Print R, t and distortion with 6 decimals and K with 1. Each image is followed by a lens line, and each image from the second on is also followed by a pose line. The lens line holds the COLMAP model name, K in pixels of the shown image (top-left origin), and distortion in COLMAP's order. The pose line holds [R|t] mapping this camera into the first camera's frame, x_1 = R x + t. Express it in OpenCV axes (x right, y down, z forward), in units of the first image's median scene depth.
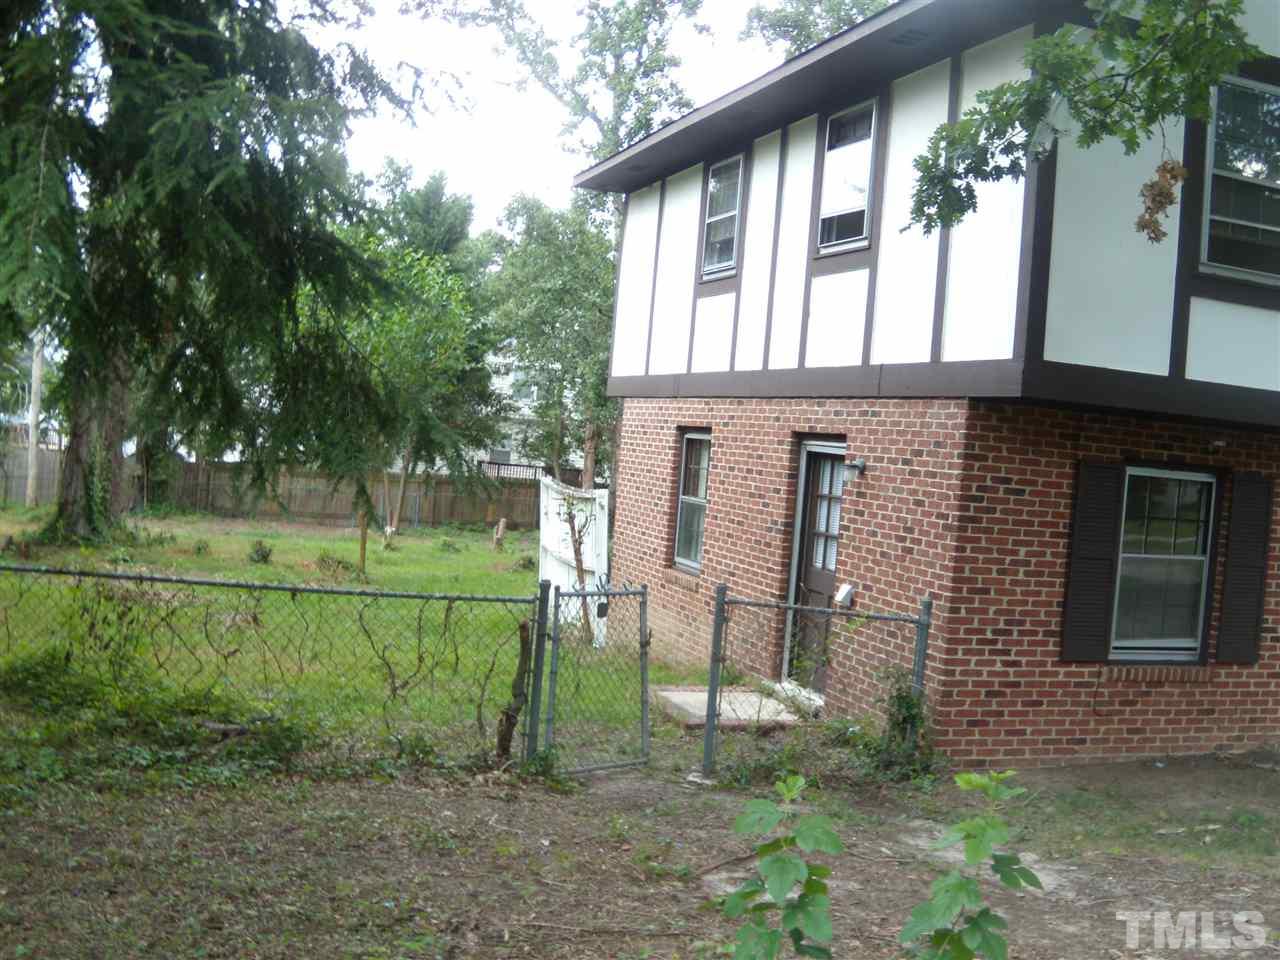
lens RADIAL K [[1394.4, 0, 636.5], [0, 1394.4, 465.0], [0, 0, 1]] dist [-0.237129, 0.173784]
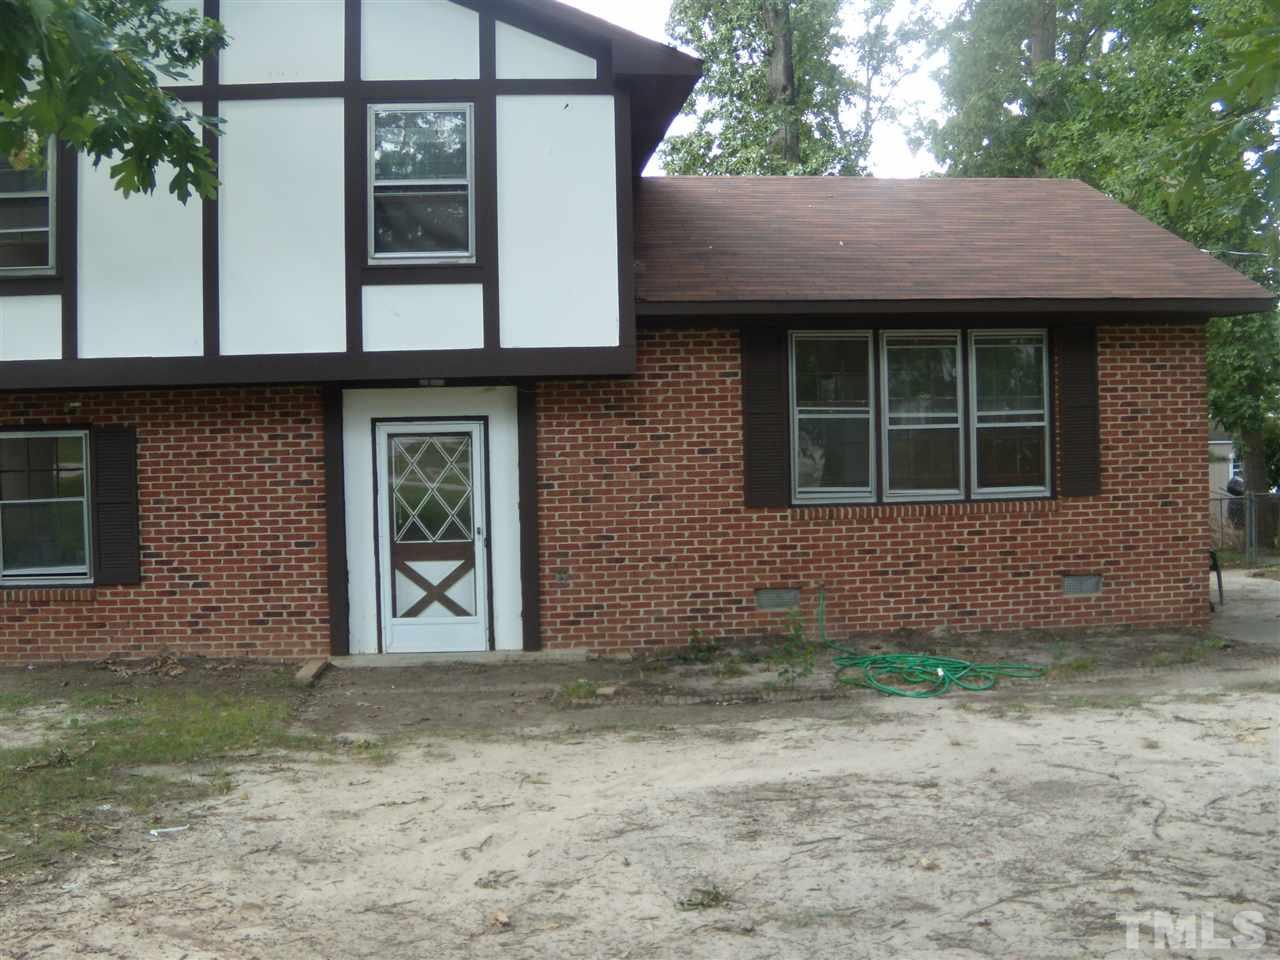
lens RADIAL K [[1394.4, 0, 636.5], [0, 1394.4, 465.0], [0, 0, 1]] dist [-0.237129, 0.173784]
pose [[0.969789, -0.096858, -0.223893, 1.215693], [0.097366, 0.995210, -0.008798, 0.100721], [0.223673, -0.013267, 0.974574, -0.079181]]
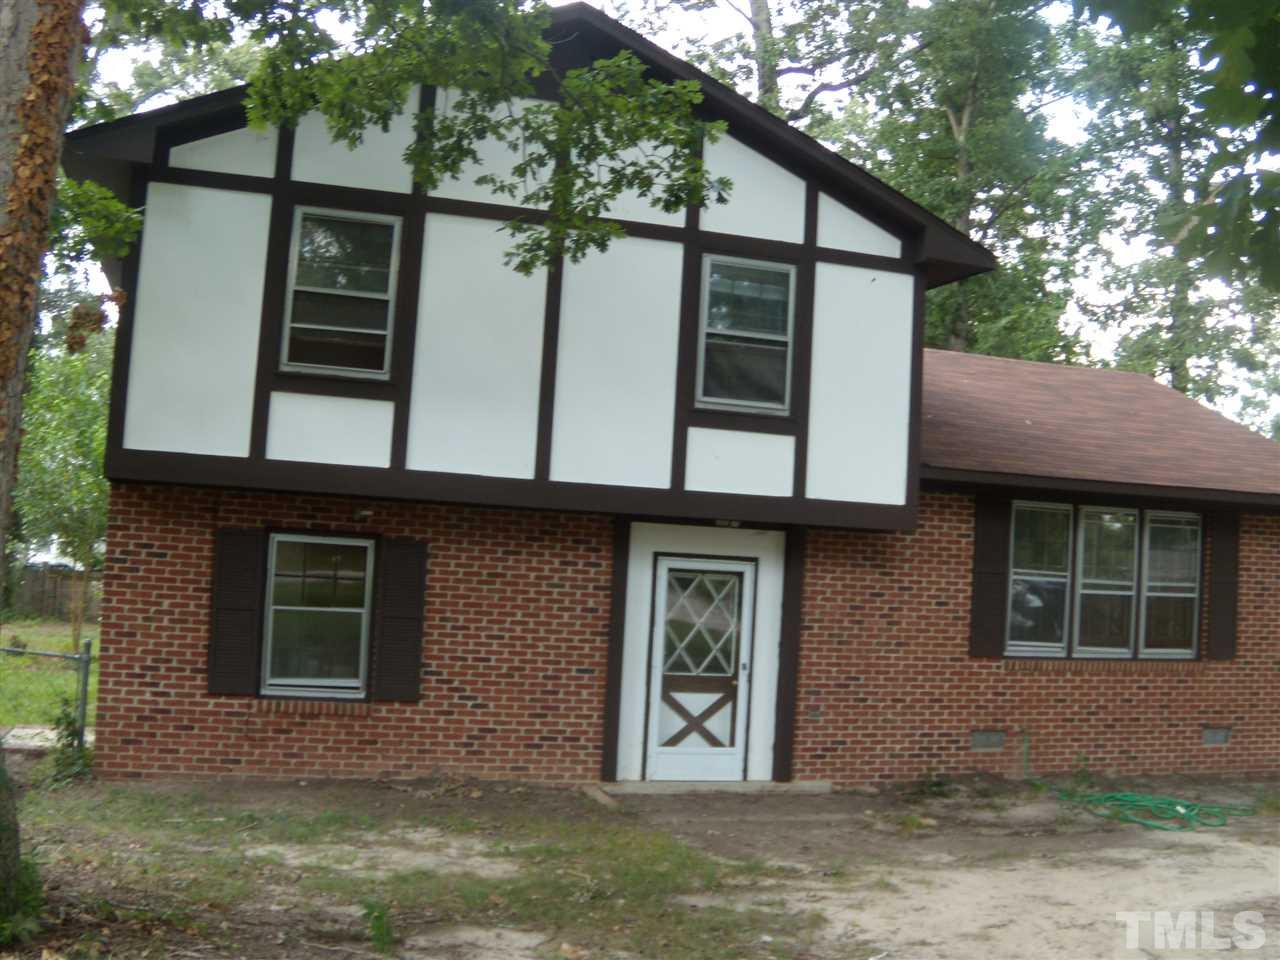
lens RADIAL K [[1394.4, 0, 636.5], [0, 1394.4, 465.0], [0, 0, 1]] dist [-0.237129, 0.173784]
pose [[0.999574, -0.026617, -0.011990, 0.698269], [0.025577, 0.996484, -0.079784, 0.045652], [0.014071, 0.079444, 0.996740, -0.218382]]
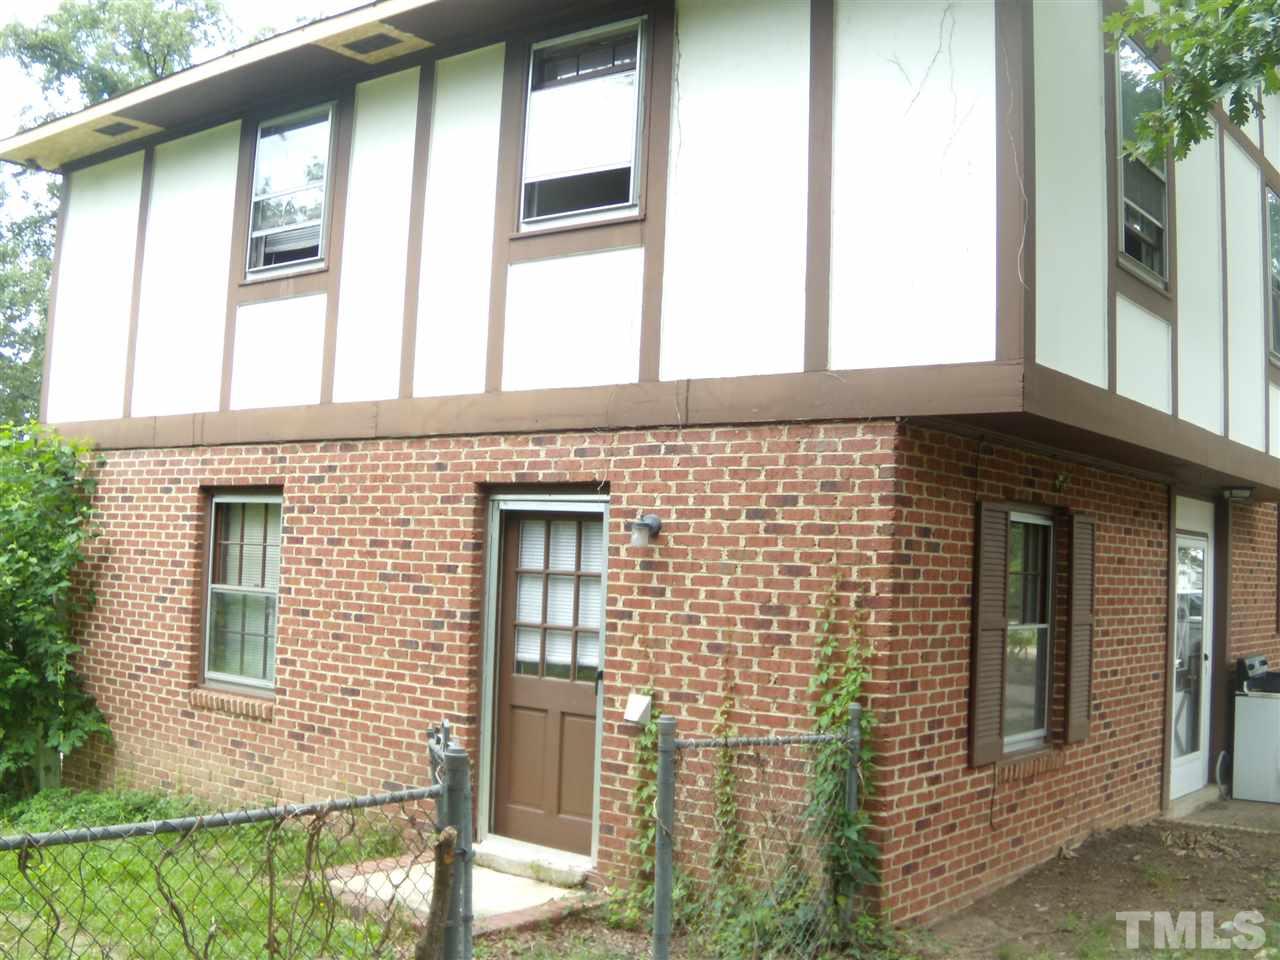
lens RADIAL K [[1394.4, 0, 636.5], [0, 1394.4, 465.0], [0, 0, 1]] dist [-0.237129, 0.173784]
pose [[0.831747, -0.011355, 0.555039, -0.255200], [0.042394, 0.998171, -0.043108, 0.000667], [-0.553534, 0.059385, 0.830706, 0.450592]]
